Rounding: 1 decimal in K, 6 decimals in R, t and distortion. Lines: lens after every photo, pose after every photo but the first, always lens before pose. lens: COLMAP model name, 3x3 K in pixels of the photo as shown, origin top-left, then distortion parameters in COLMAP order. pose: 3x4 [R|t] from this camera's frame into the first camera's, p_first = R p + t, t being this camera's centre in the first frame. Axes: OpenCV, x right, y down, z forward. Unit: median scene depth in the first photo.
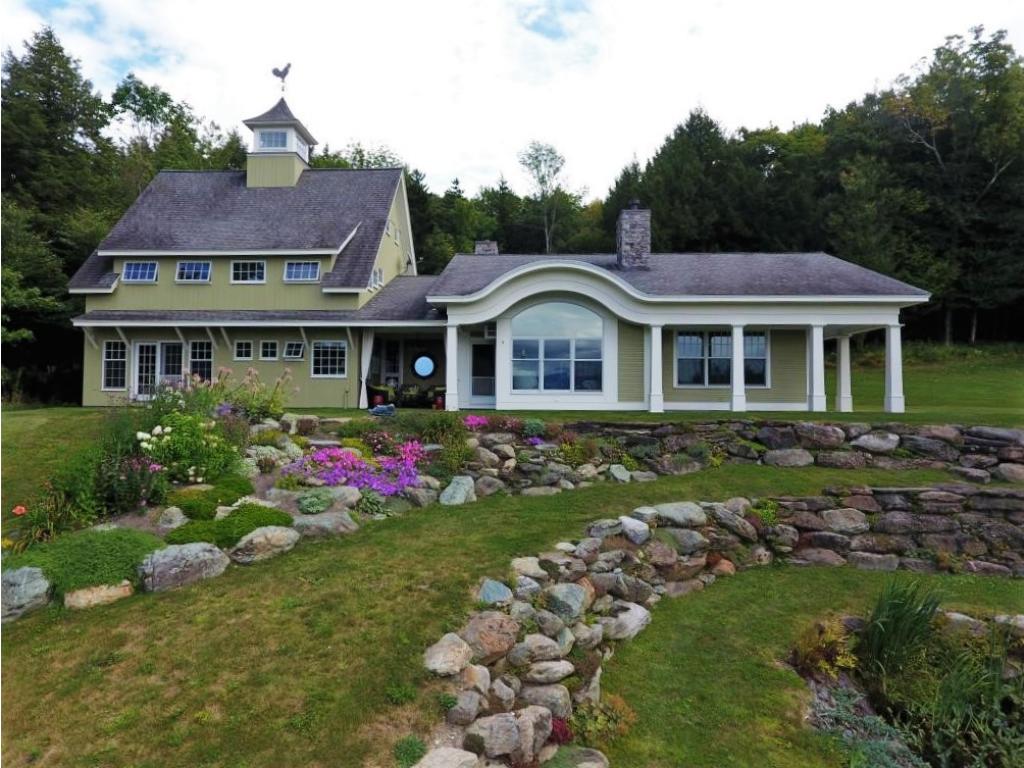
lens RADIAL K [[612.0, 0, 508.1], [0, 612.0, 382.5], [0, 0, 1]] dist [-0.002193, -0.000527]
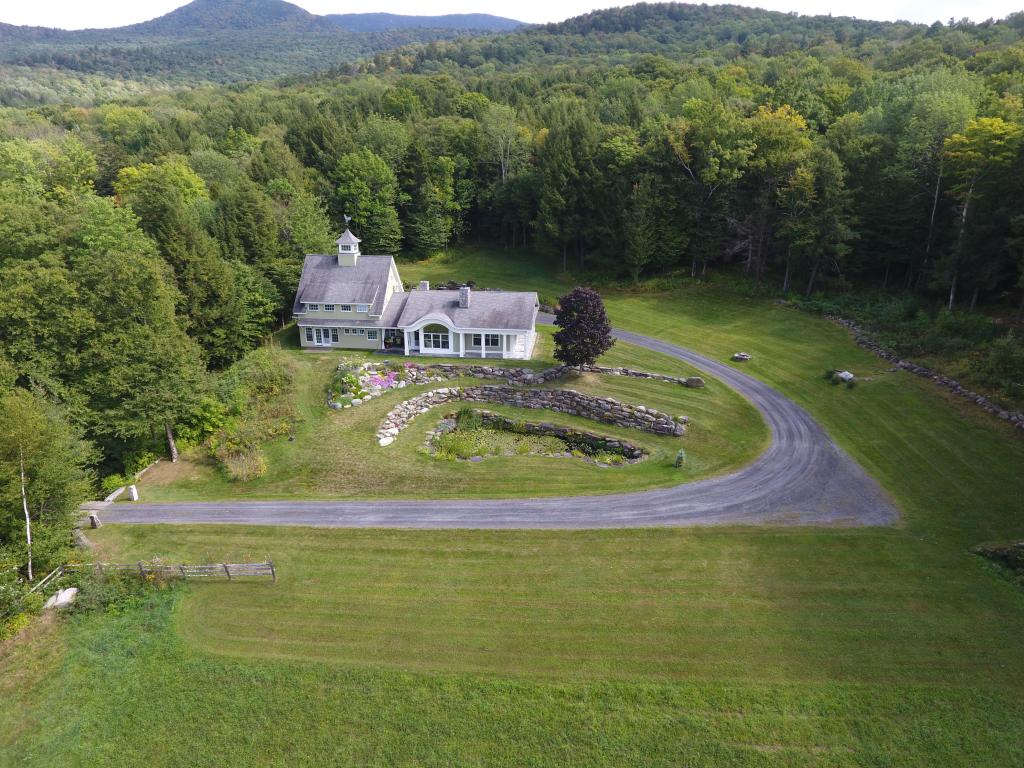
lens RADIAL K [[598.6, 0, 508.4], [0, 598.6, 384.8], [0, 0, 1]] dist [-0.004471, -0.000147]
pose [[0.997975, 0.019067, -0.060685, 0.963799], [0.002644, 0.940756, 0.339073, -1.306635], [0.063555, -0.338547, 0.938801, -3.117479]]
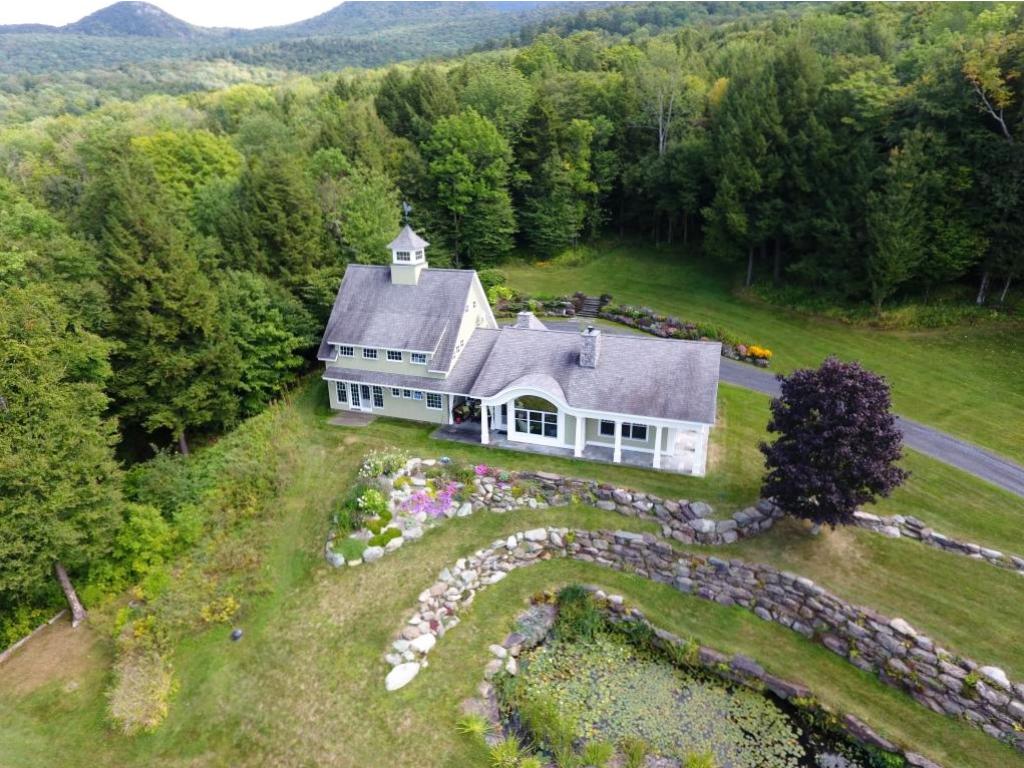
lens RADIAL K [[598.6, 0, 508.4], [0, 598.6, 384.8], [0, 0, 1]] dist [-0.004471, -0.000147]
pose [[0.958398, 0.082980, -0.273107, 0.713906], [0.021970, 0.932526, 0.360433, -1.177625], [0.284588, -0.351439, 0.891908, -1.015341]]
